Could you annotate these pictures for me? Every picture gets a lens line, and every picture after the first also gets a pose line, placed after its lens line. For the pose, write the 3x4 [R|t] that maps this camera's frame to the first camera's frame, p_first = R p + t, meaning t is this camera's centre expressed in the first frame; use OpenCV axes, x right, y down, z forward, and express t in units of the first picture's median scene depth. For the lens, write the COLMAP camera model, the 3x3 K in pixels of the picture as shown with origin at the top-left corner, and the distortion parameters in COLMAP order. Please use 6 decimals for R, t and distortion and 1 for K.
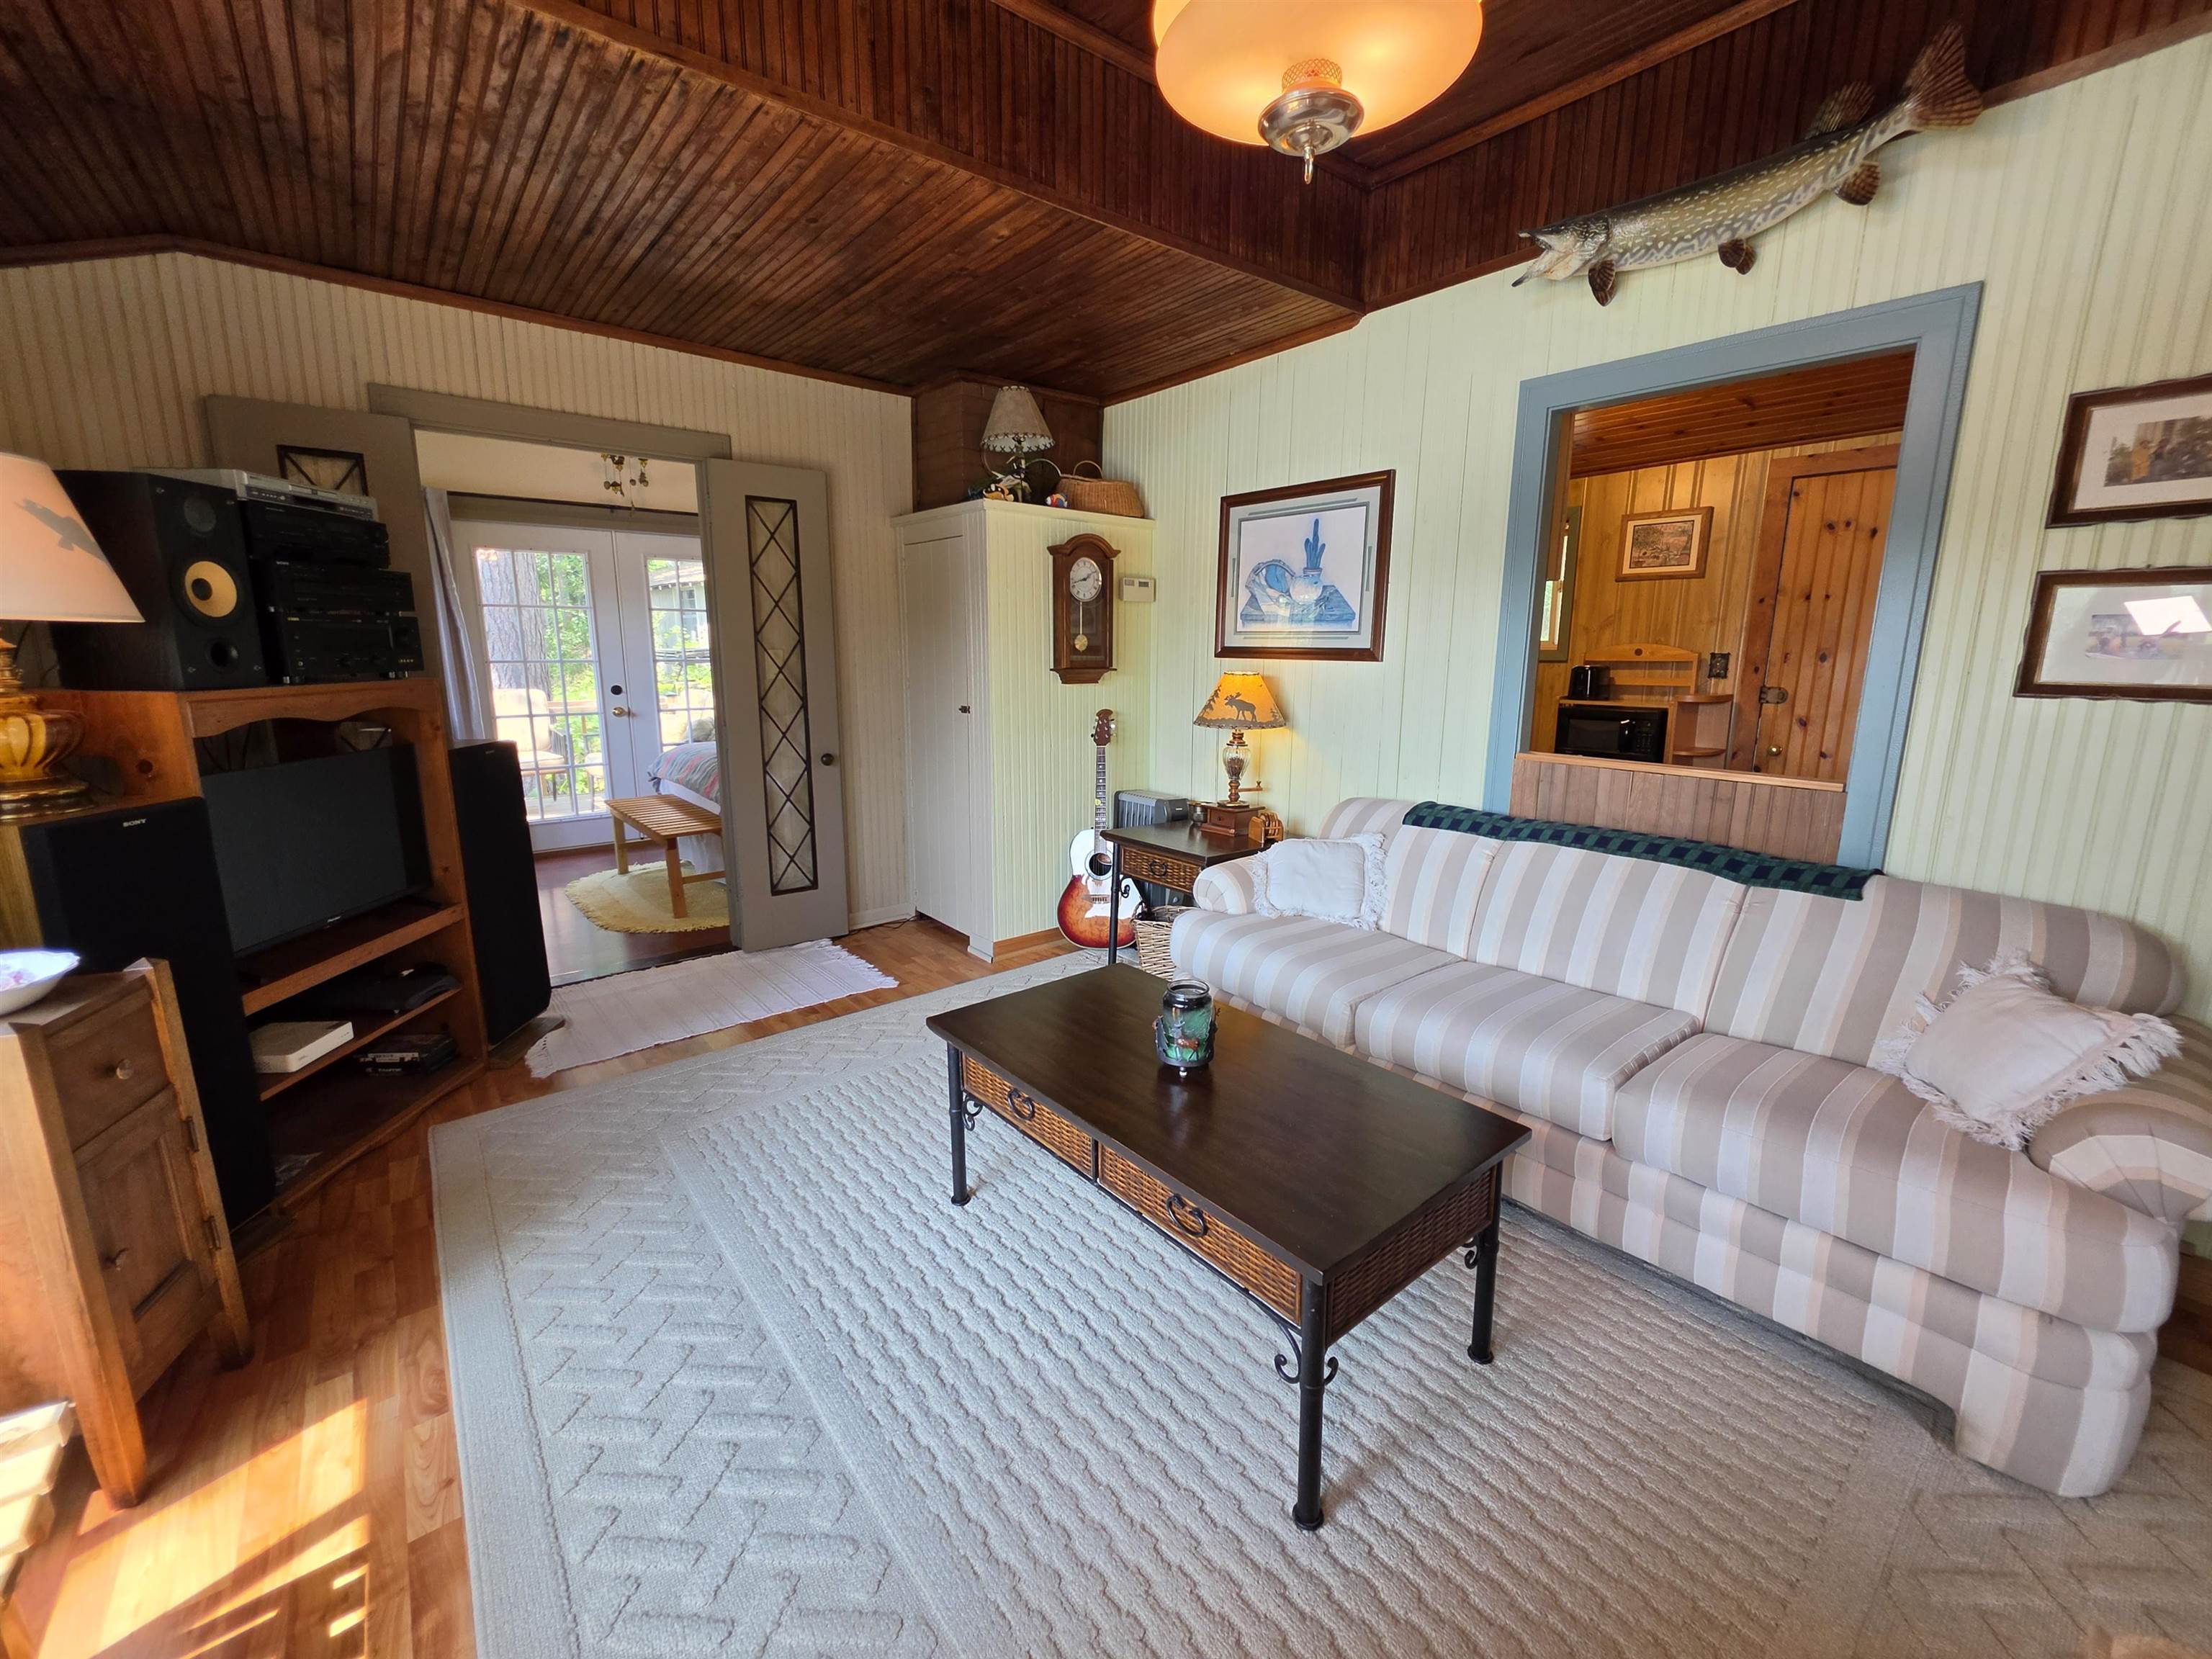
lens RADIAL K [[890.3, 0, 1118.4], [0, 890.3, 822.6], [0, 0, 1]] dist [-0.004042, 0.001304]
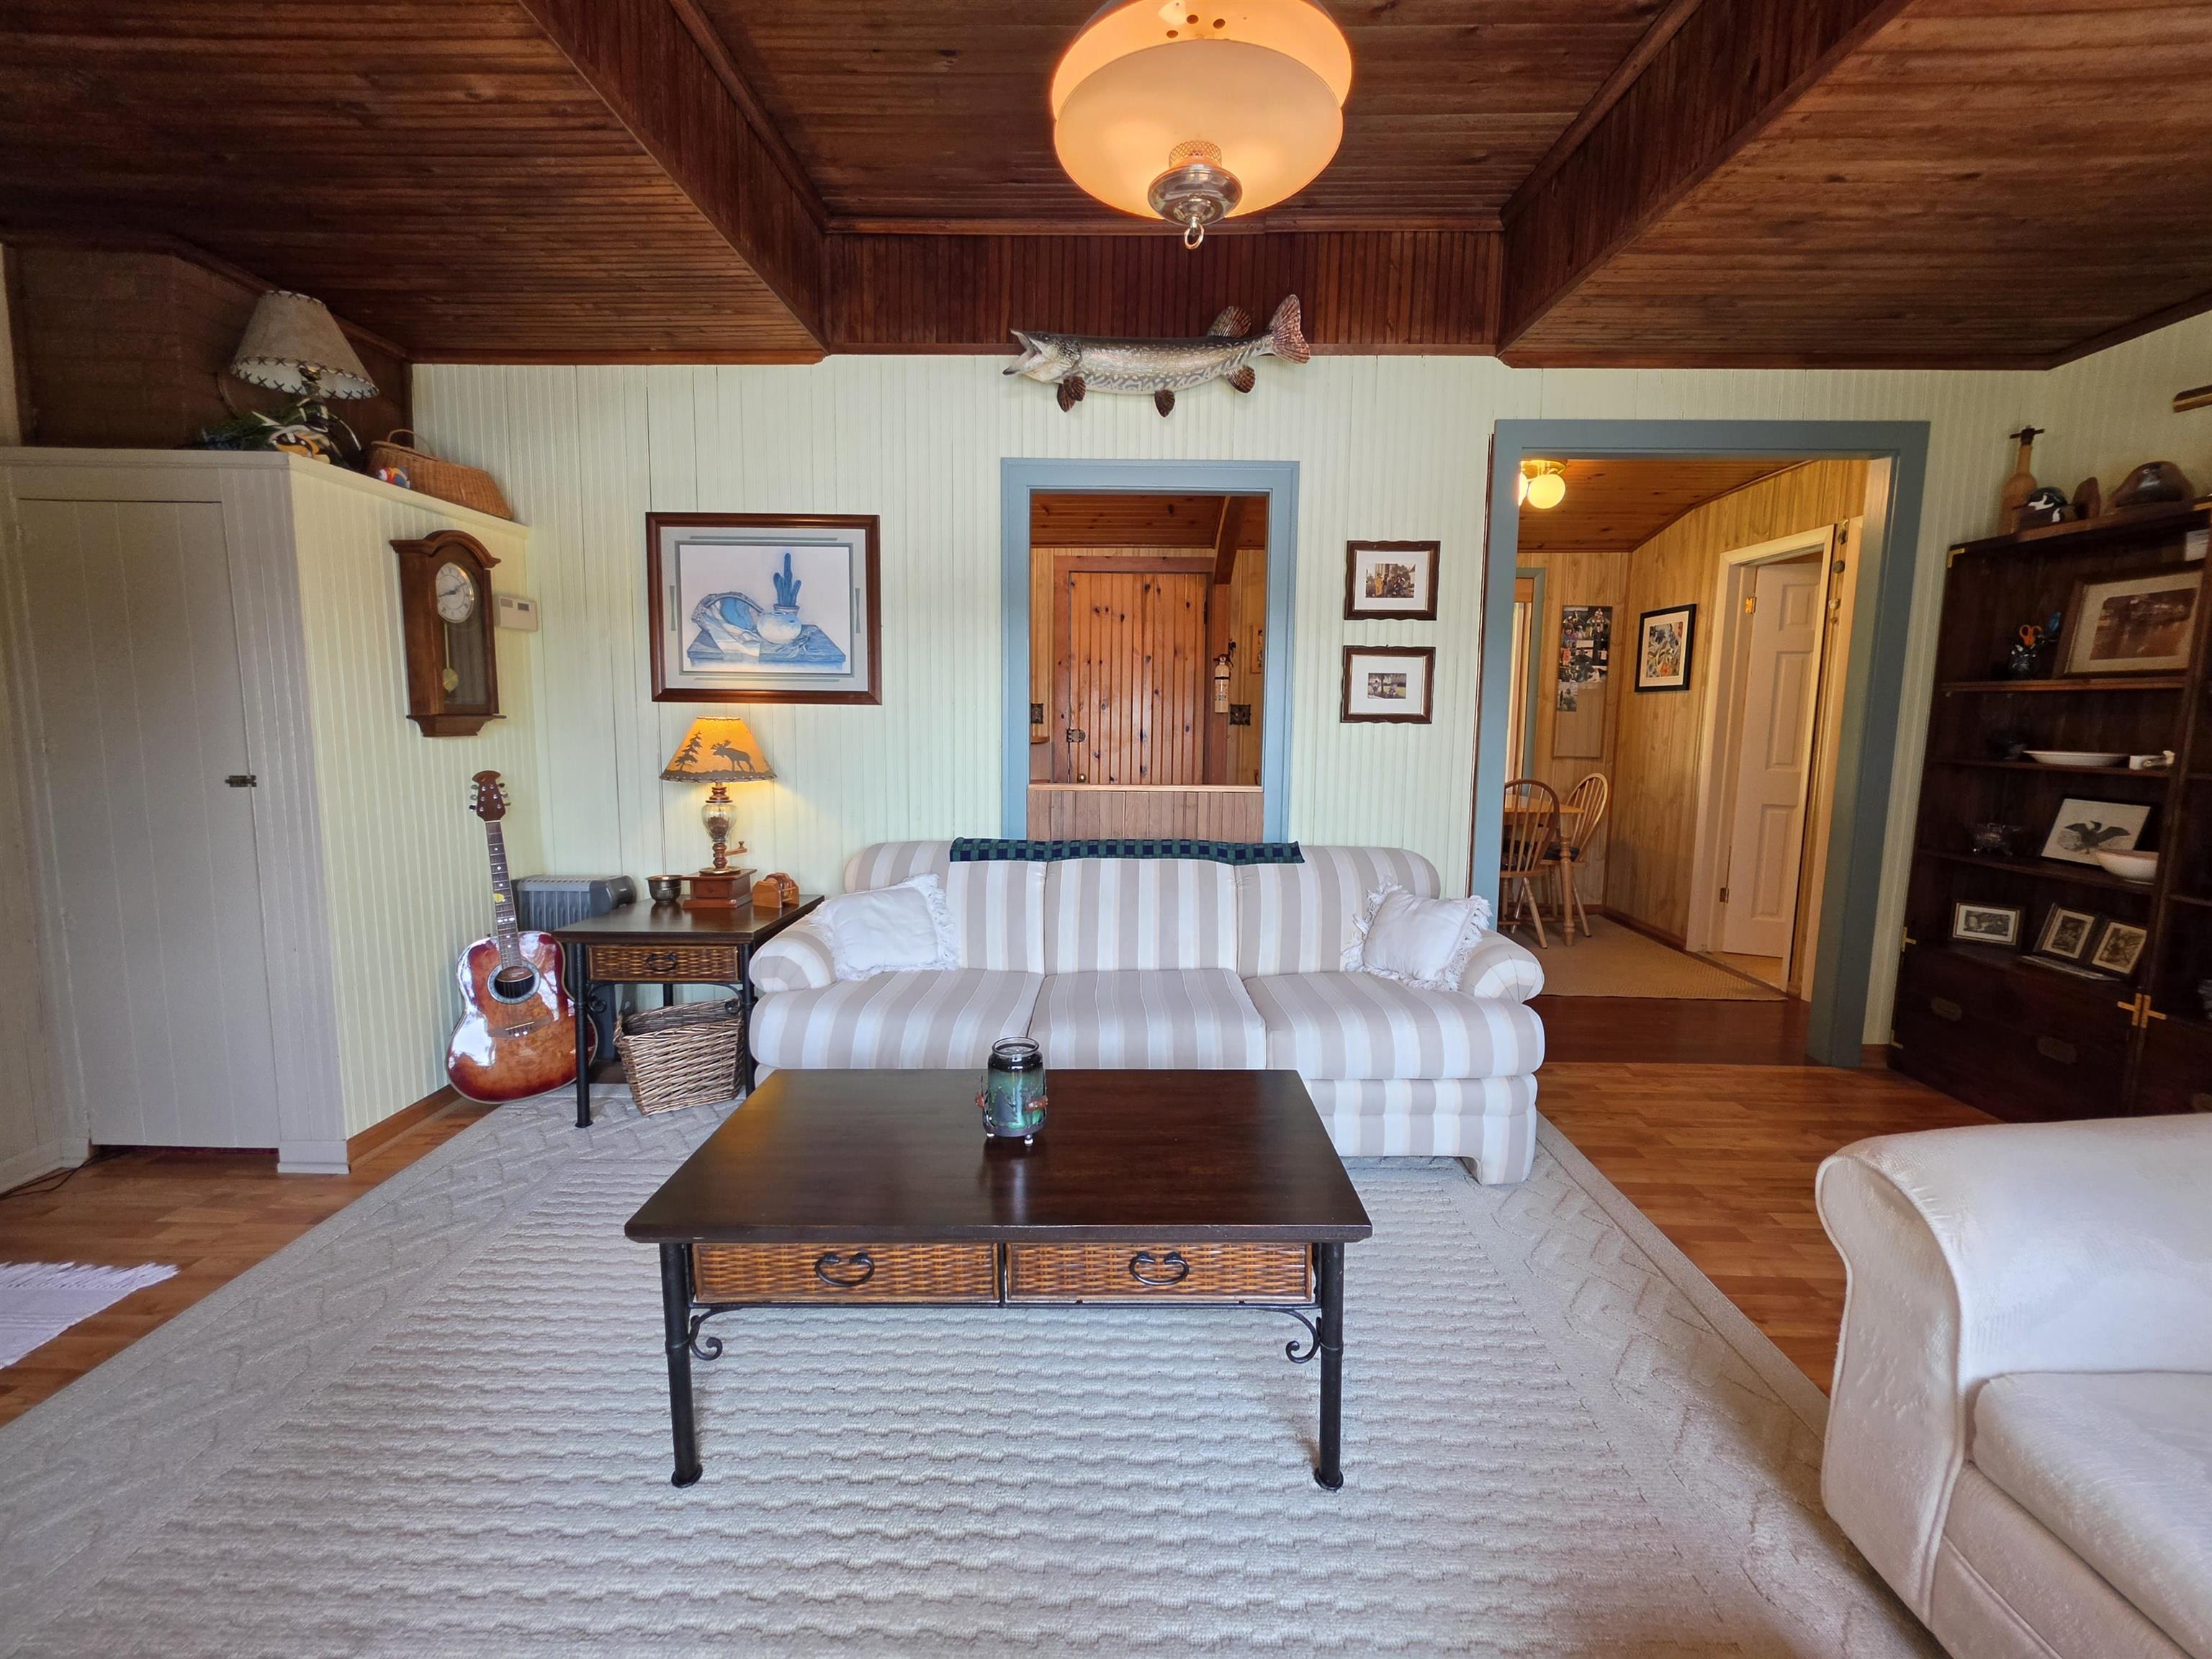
lens RADIAL K [[890.3, 0, 1113.0], [0, 890.3, 814.5], [0, 0, 1]] dist [-0.004042, 0.001304]
pose [[0.644955, -0.086281, 0.759335, -0.295954], [0.143464, 0.989611, -0.009407, -0.013663], [-0.750634, 0.115004, 0.650632, 0.175609]]
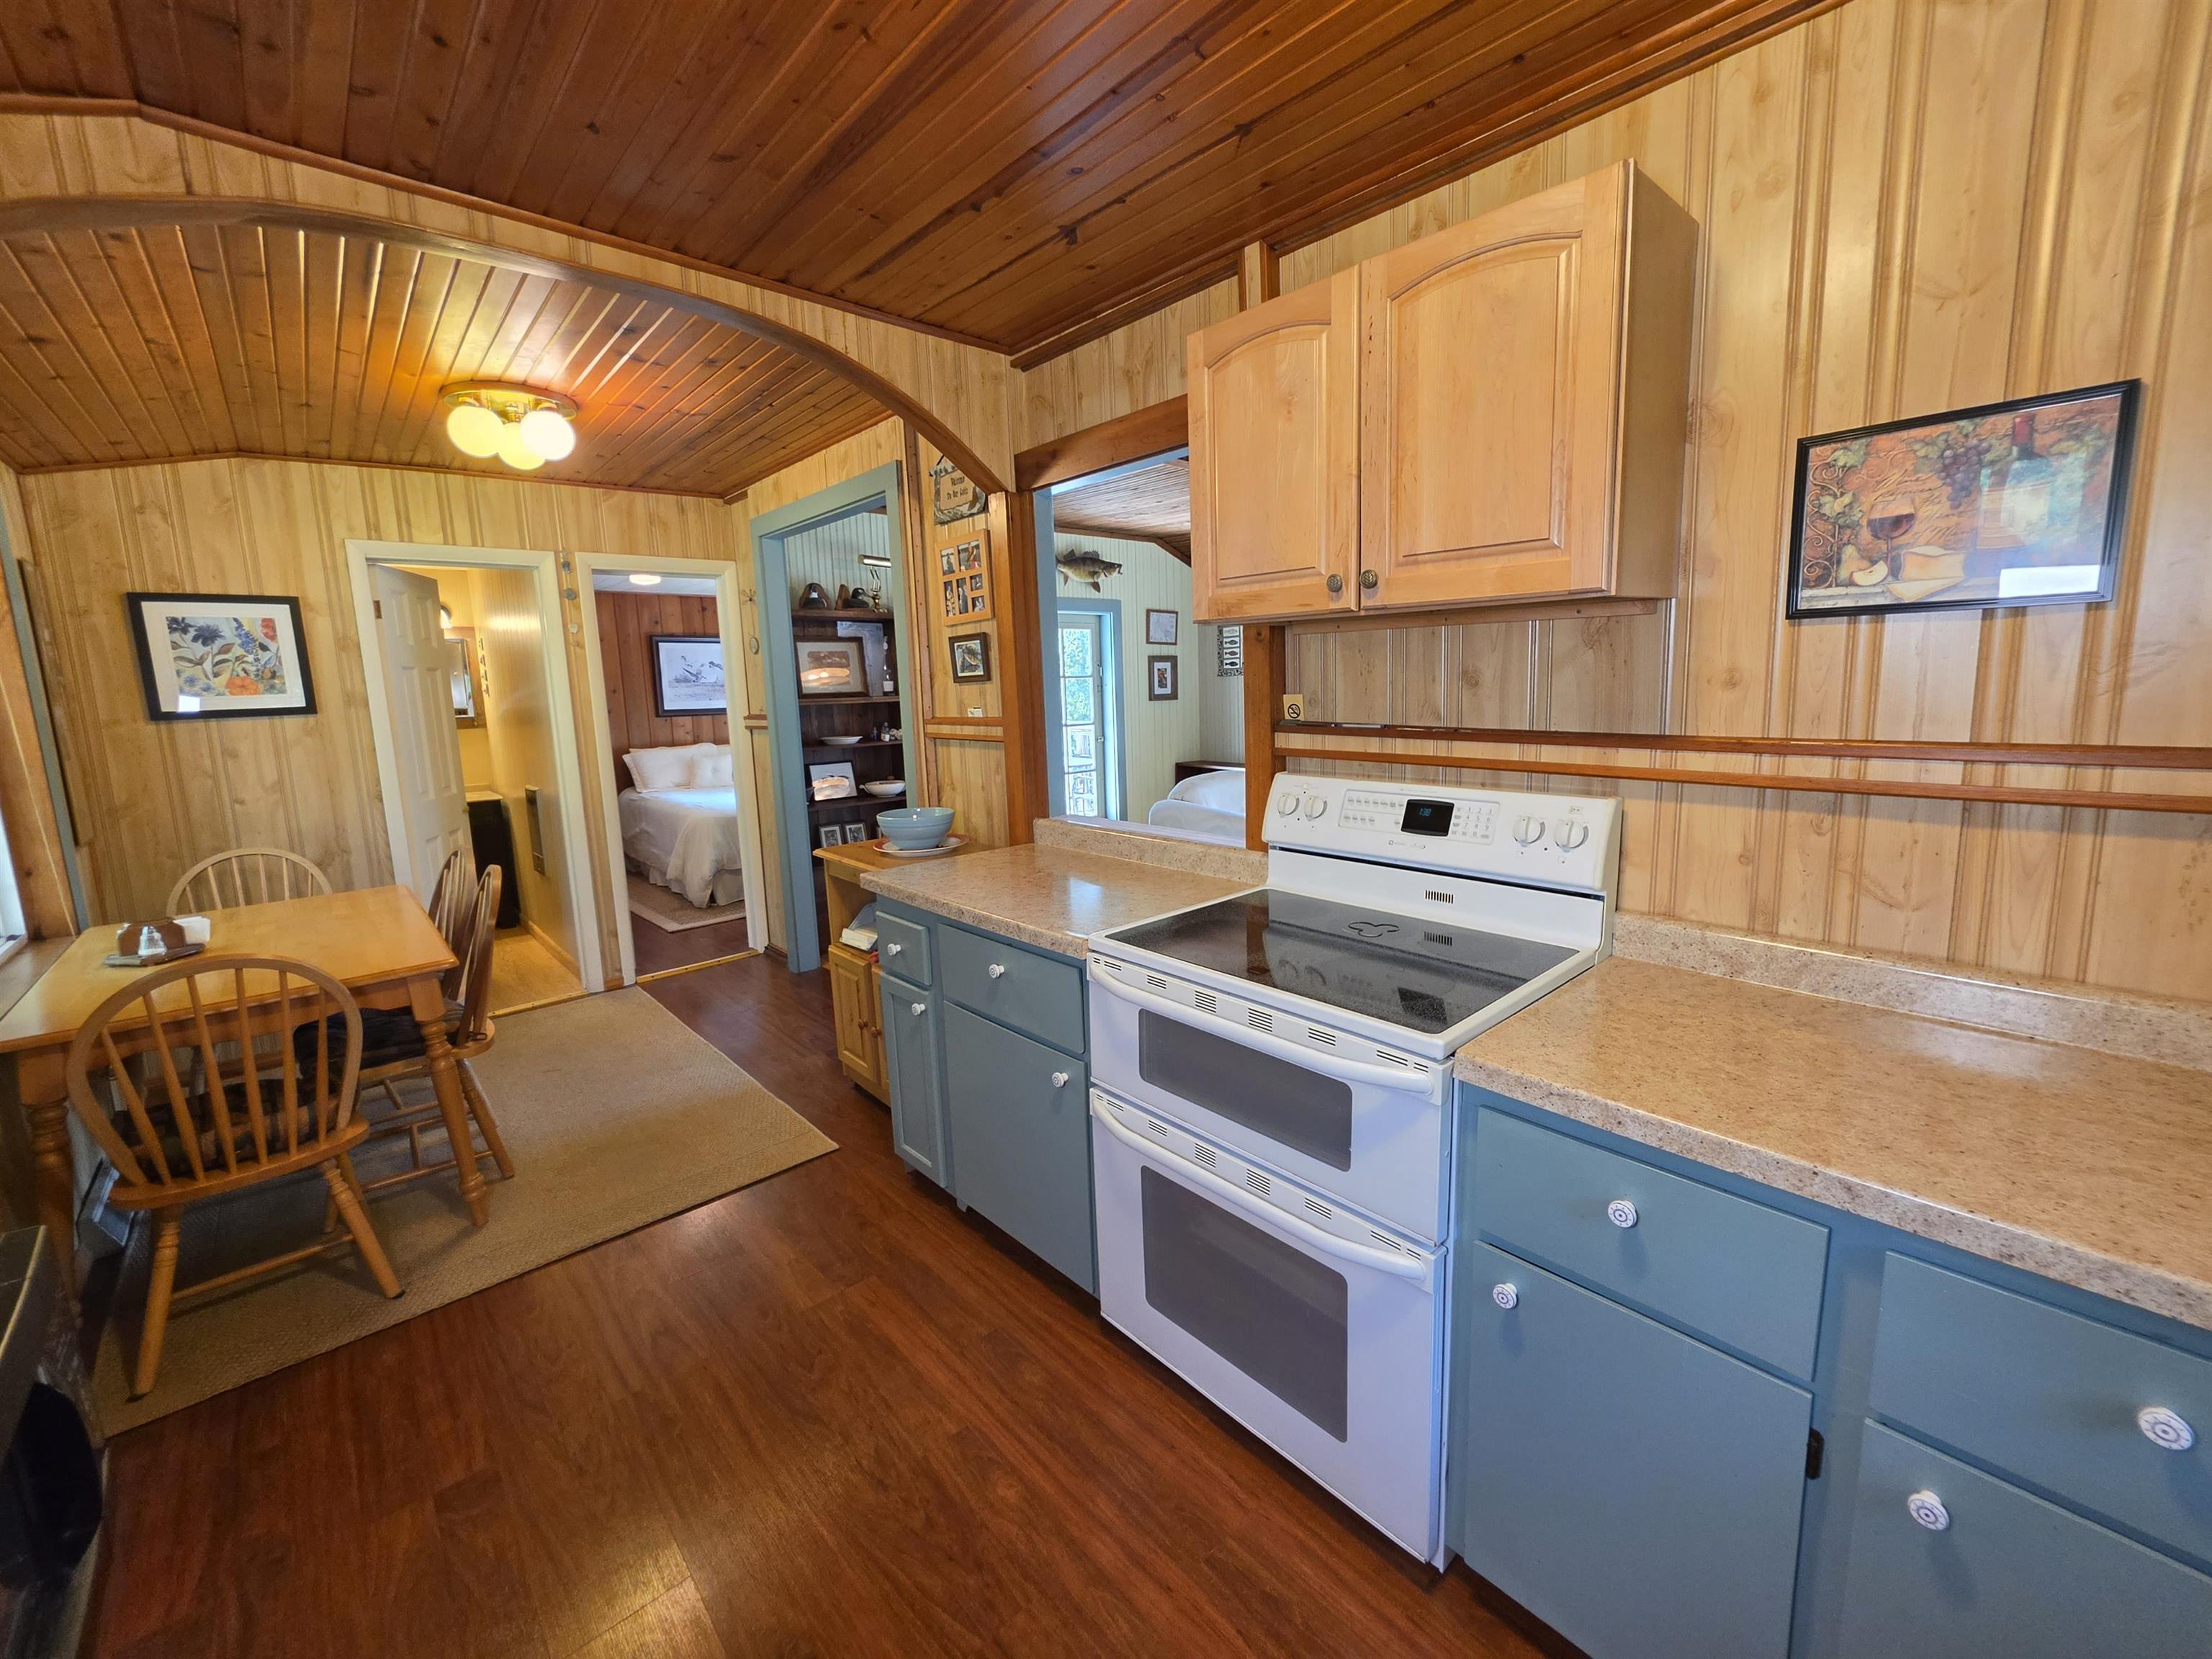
lens RADIAL K [[890.3, 0, 1113.1], [0, 890.3, 813.0], [0, 0, 1]] dist [-0.004042, 0.001304]
pose [[-0.998583, 0.035818, -0.039360, 0.554476], [0.020260, 0.939770, 0.341206, -0.344306], [0.049210, 0.339925, -0.939164, 1.559115]]
